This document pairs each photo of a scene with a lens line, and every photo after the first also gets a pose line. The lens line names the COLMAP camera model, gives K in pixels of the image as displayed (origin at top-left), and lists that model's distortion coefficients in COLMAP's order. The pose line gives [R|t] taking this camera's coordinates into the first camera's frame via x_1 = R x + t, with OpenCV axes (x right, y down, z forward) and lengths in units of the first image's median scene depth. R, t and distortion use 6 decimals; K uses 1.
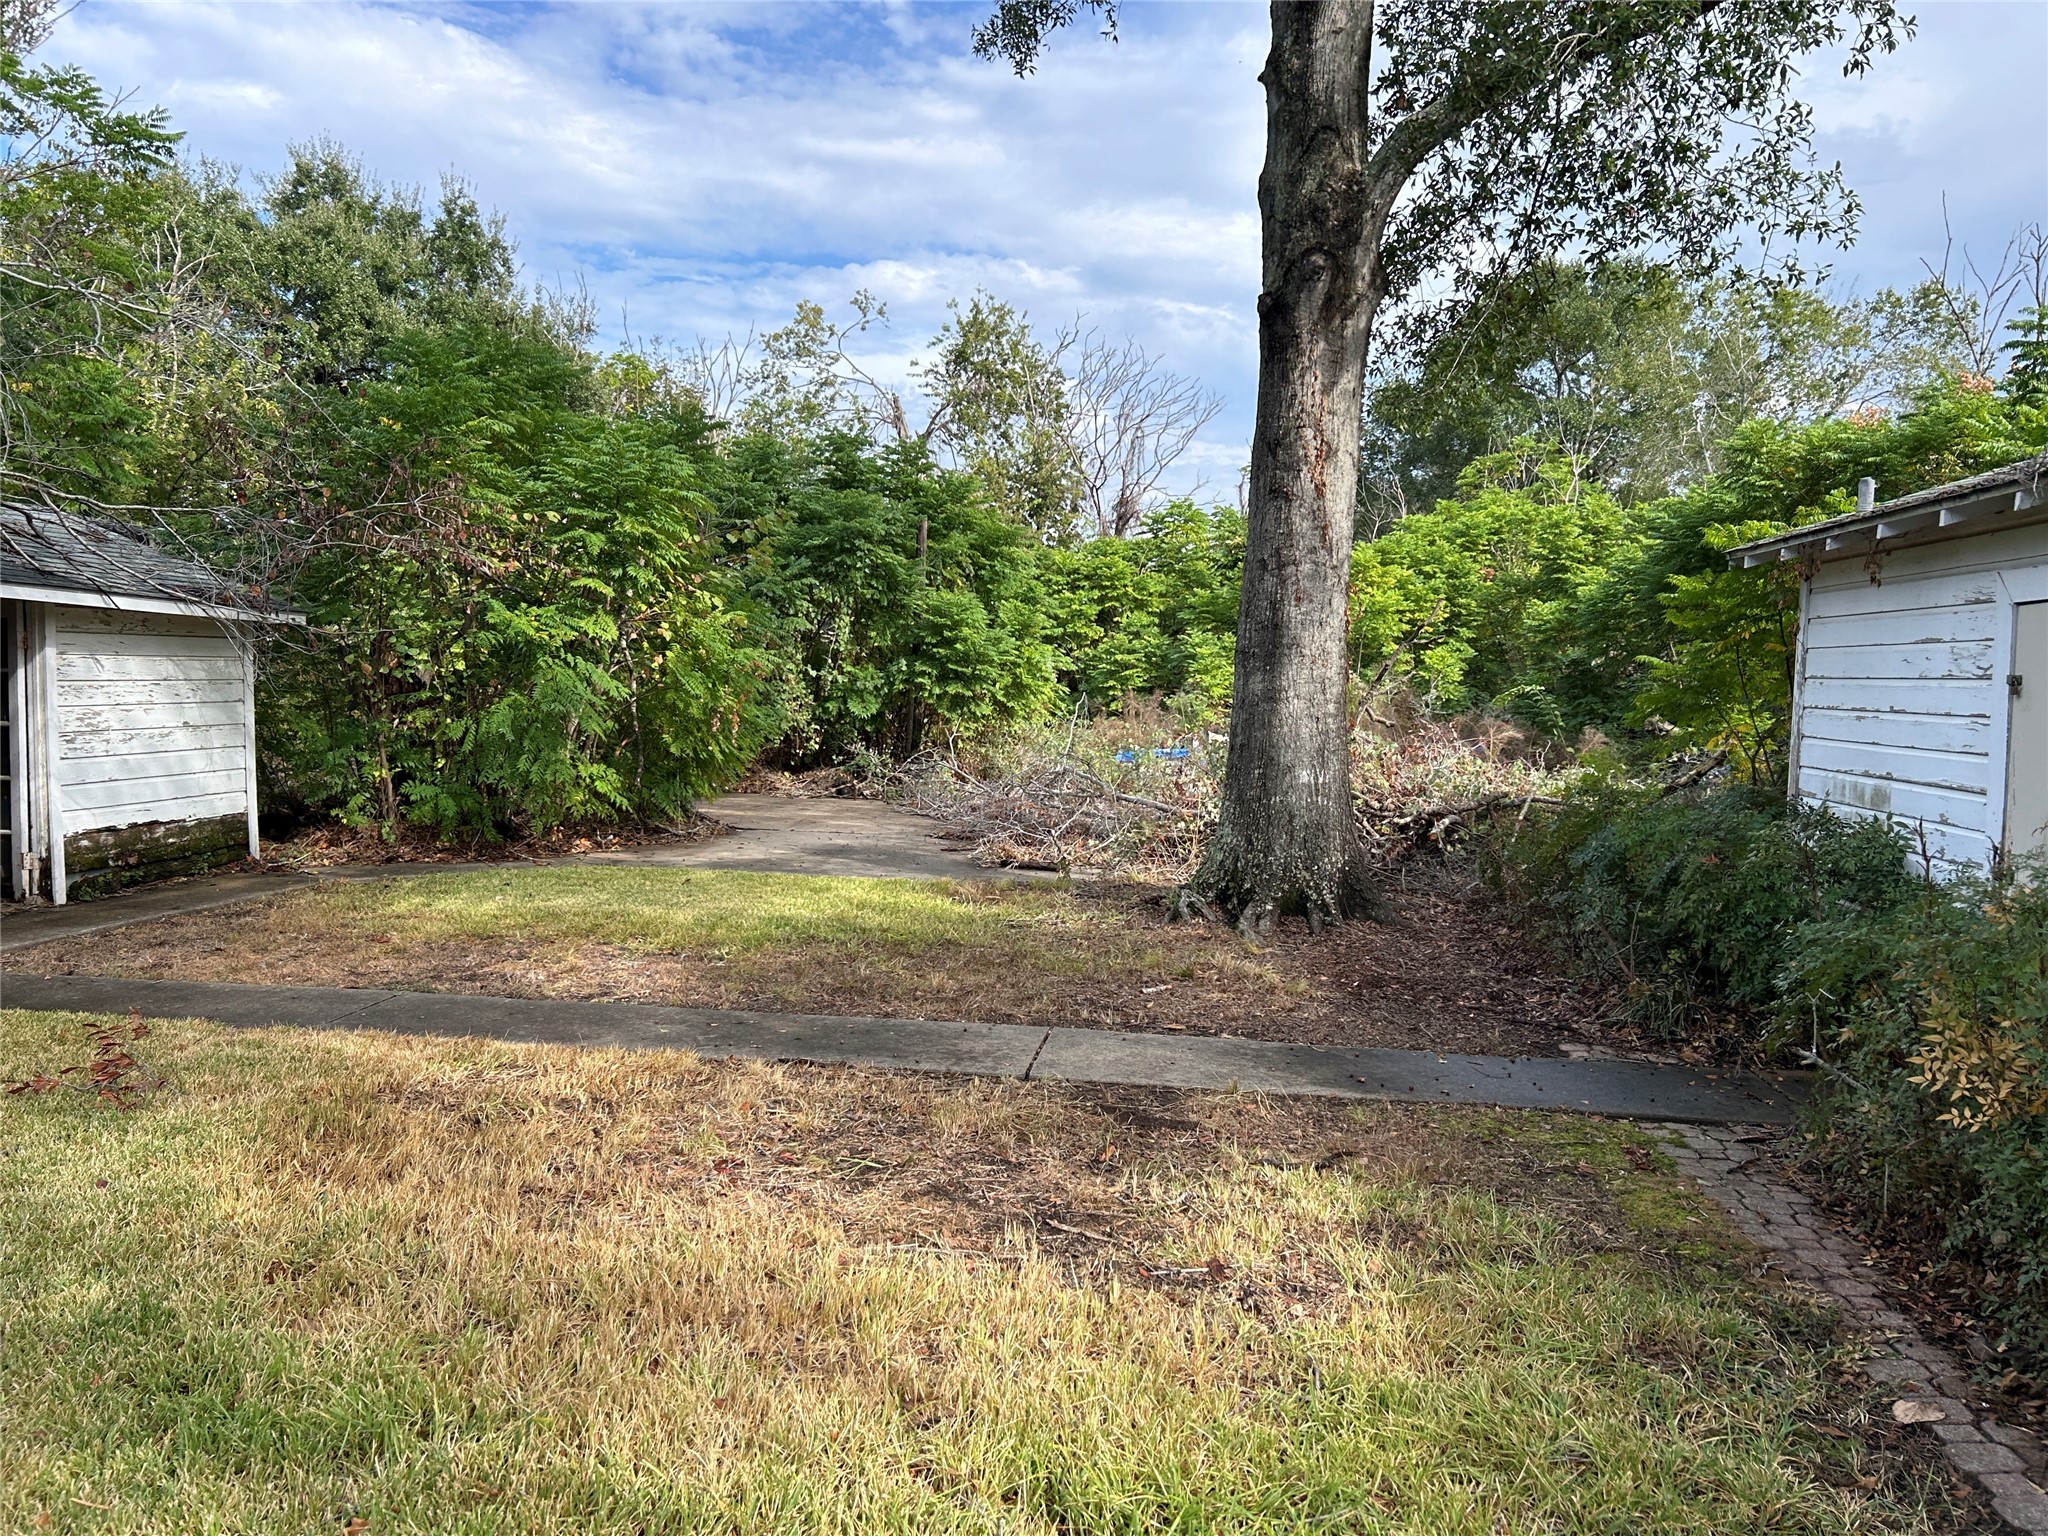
lens RADIAL K [[1552.0, 0, 1007.4], [0, 1552.0, 774.2], [0, 0, 1]] dist [0.063655, -0.053541]
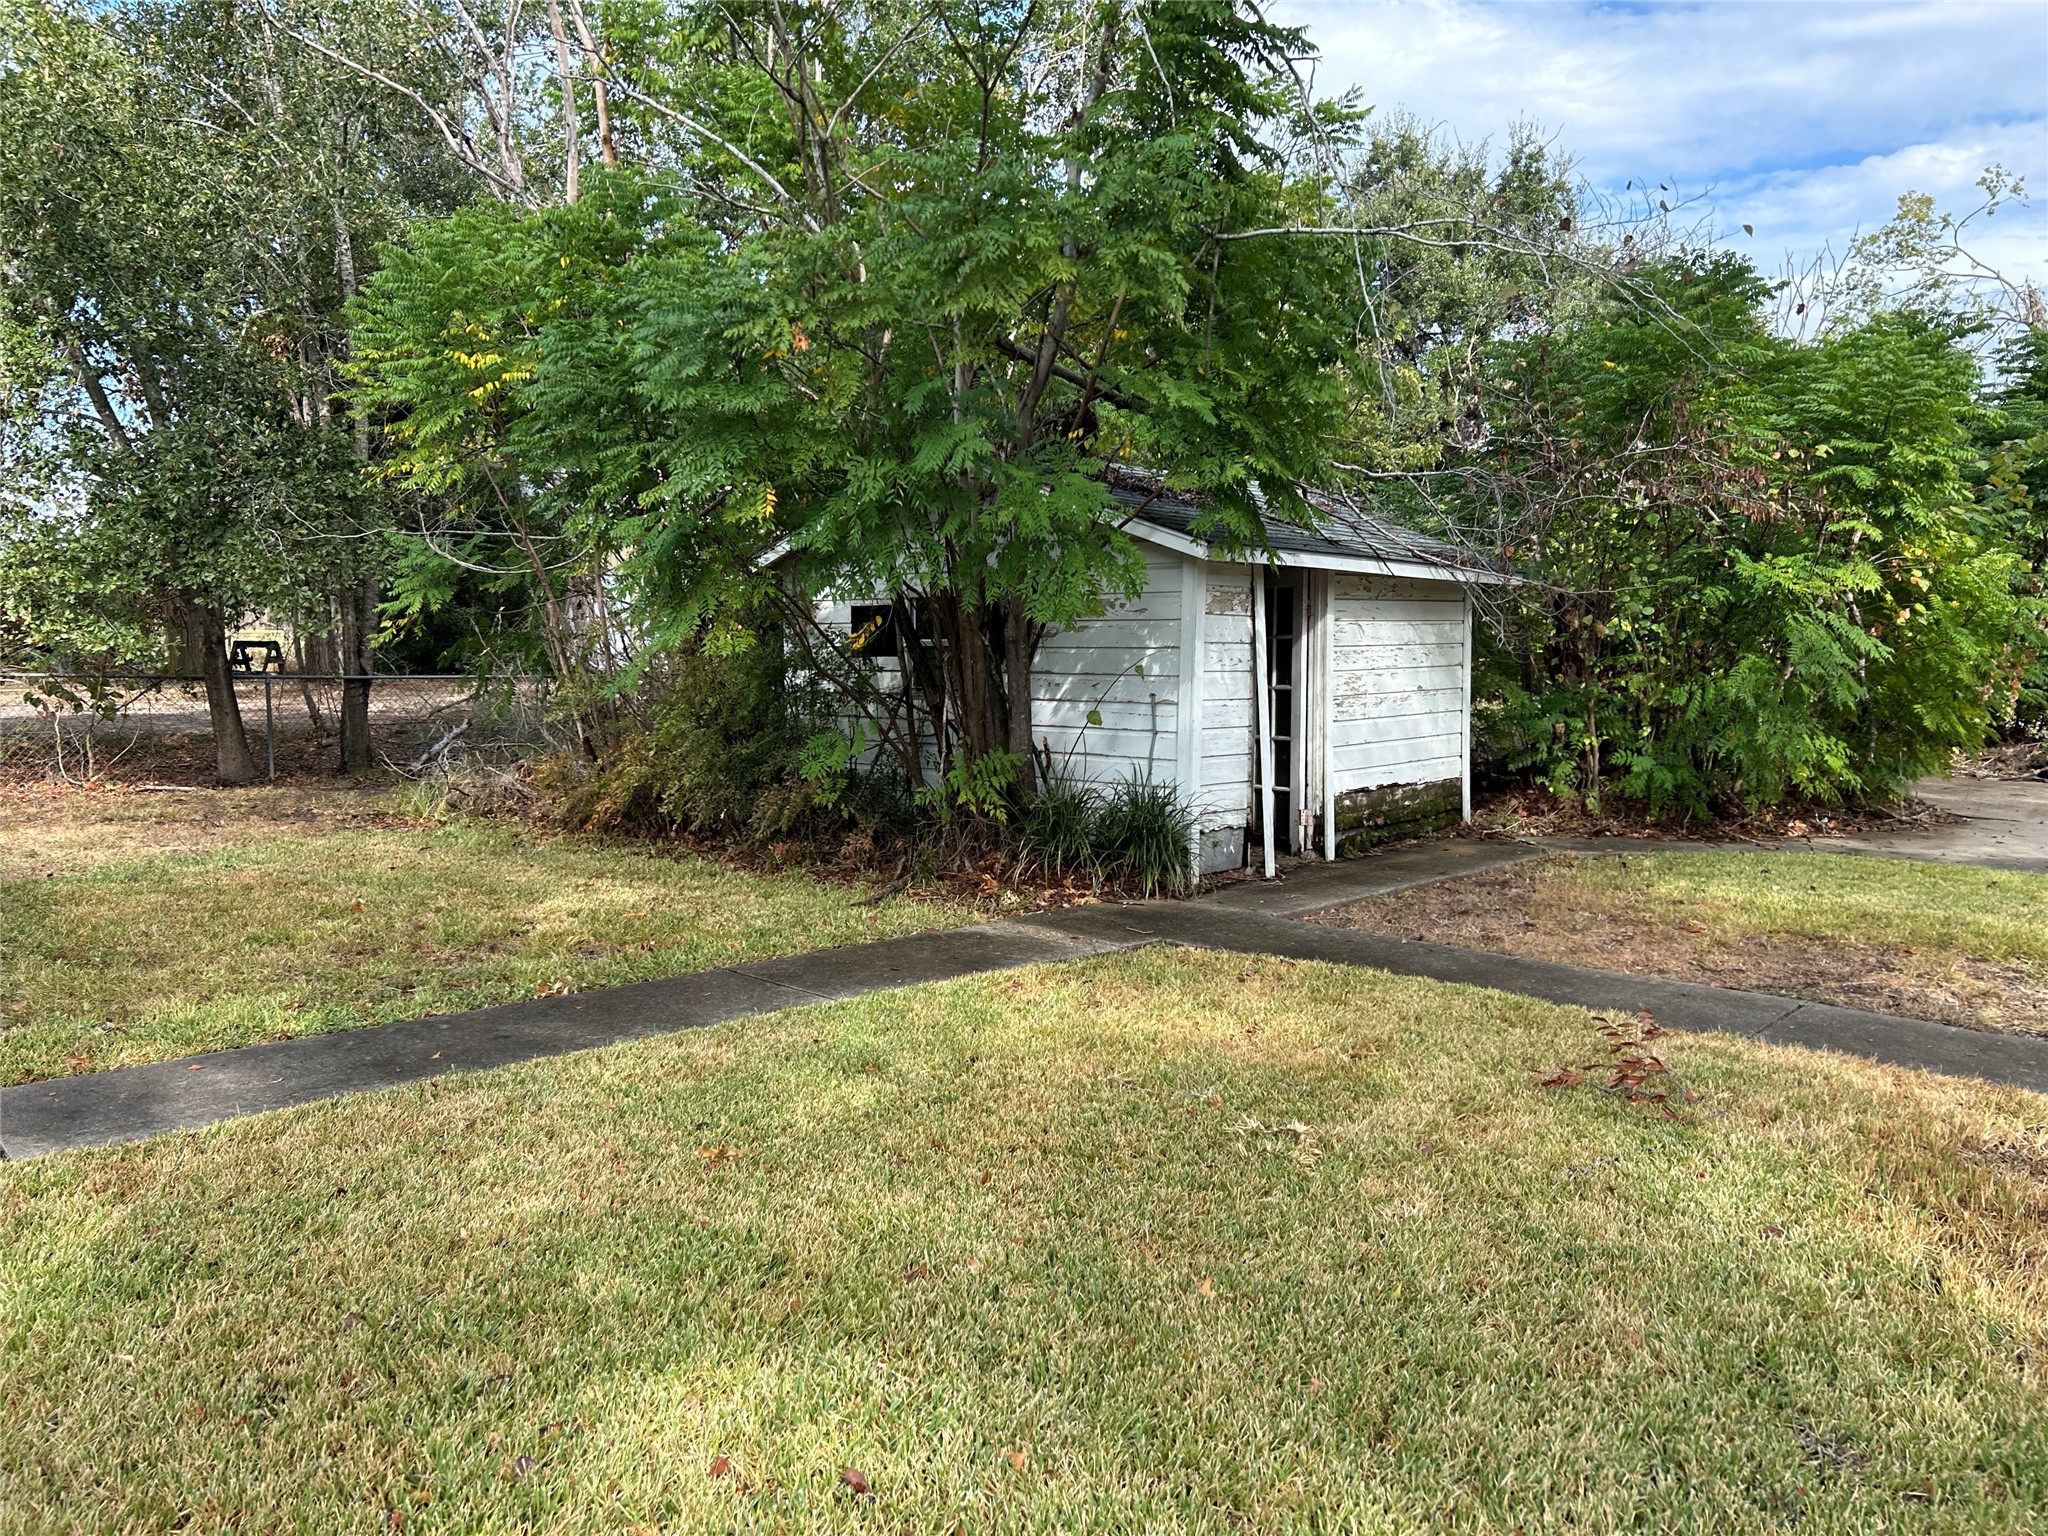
lens RADIAL K [[1552.0, 0, 1007.4], [0, 1552.0, 774.2], [0, 0, 1]] dist [0.063655, -0.053541]
pose [[0.828656, 0.040787, -0.558271, -0.161922], [-0.026843, 0.999090, 0.033149, -0.002466], [0.559114, -0.012483, 0.828996, 0.020348]]
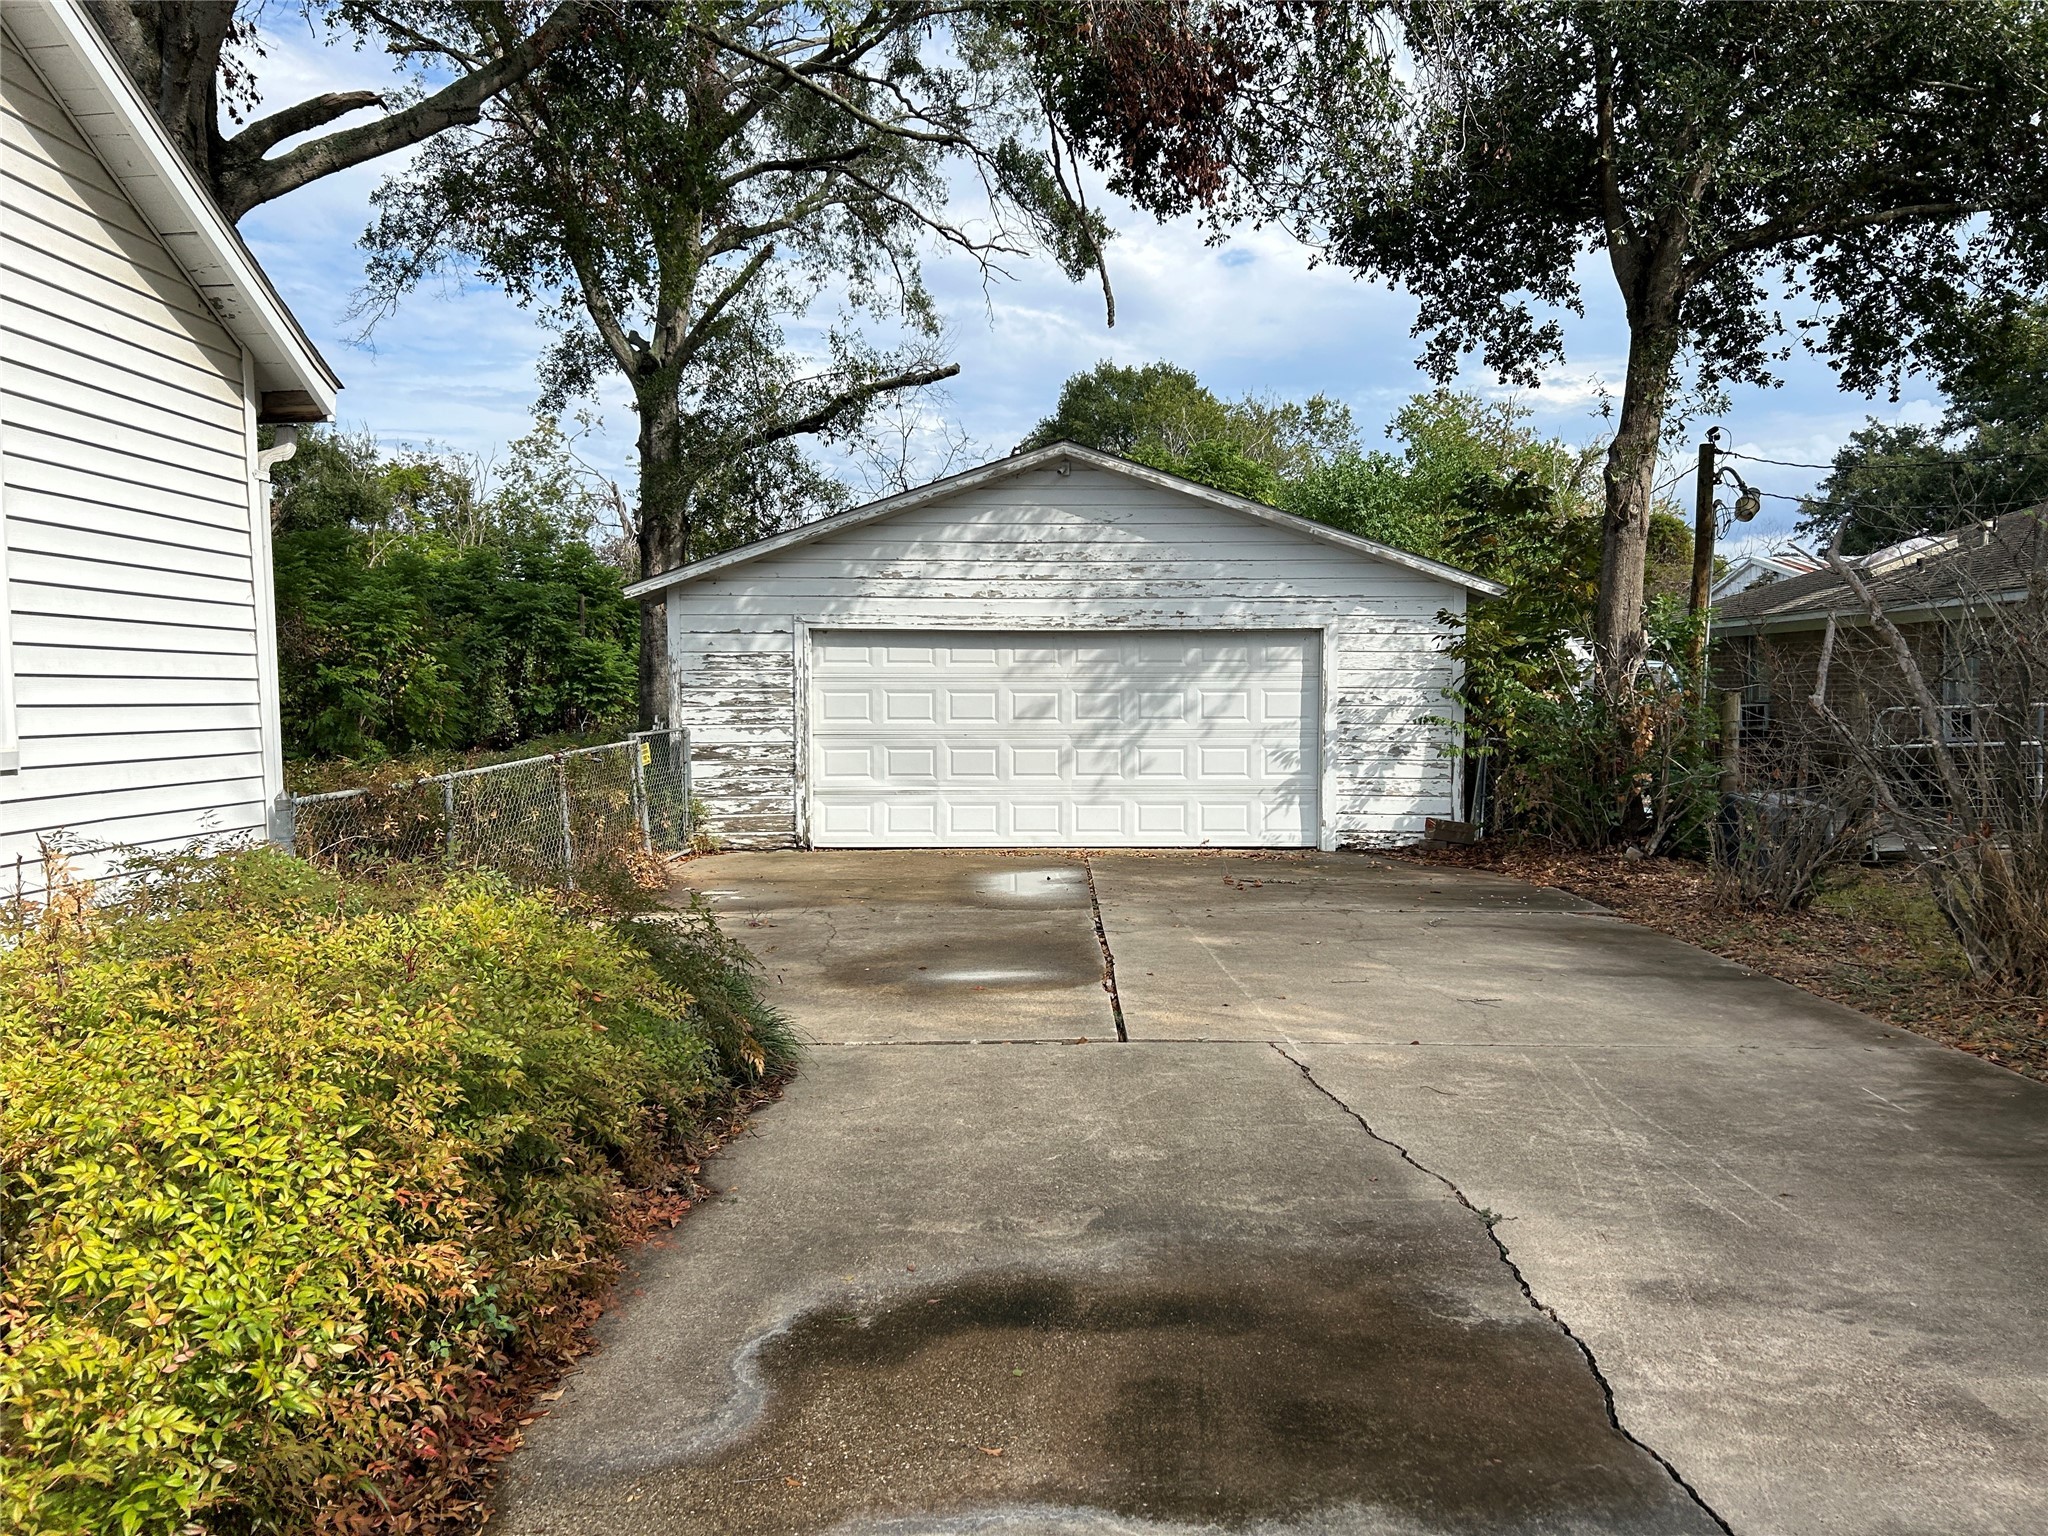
lens RADIAL K [[1554.4, 0, 957.0], [0, 1554.4, 731.1], [0, 0, 1]] dist [0.005526, 0.272363]
pose [[0.996018, -0.040364, 0.079495, 0.395773], [0.043020, 0.998562, -0.031982, 0.095147], [-0.078090, 0.035275, 0.996322, -1.295694]]
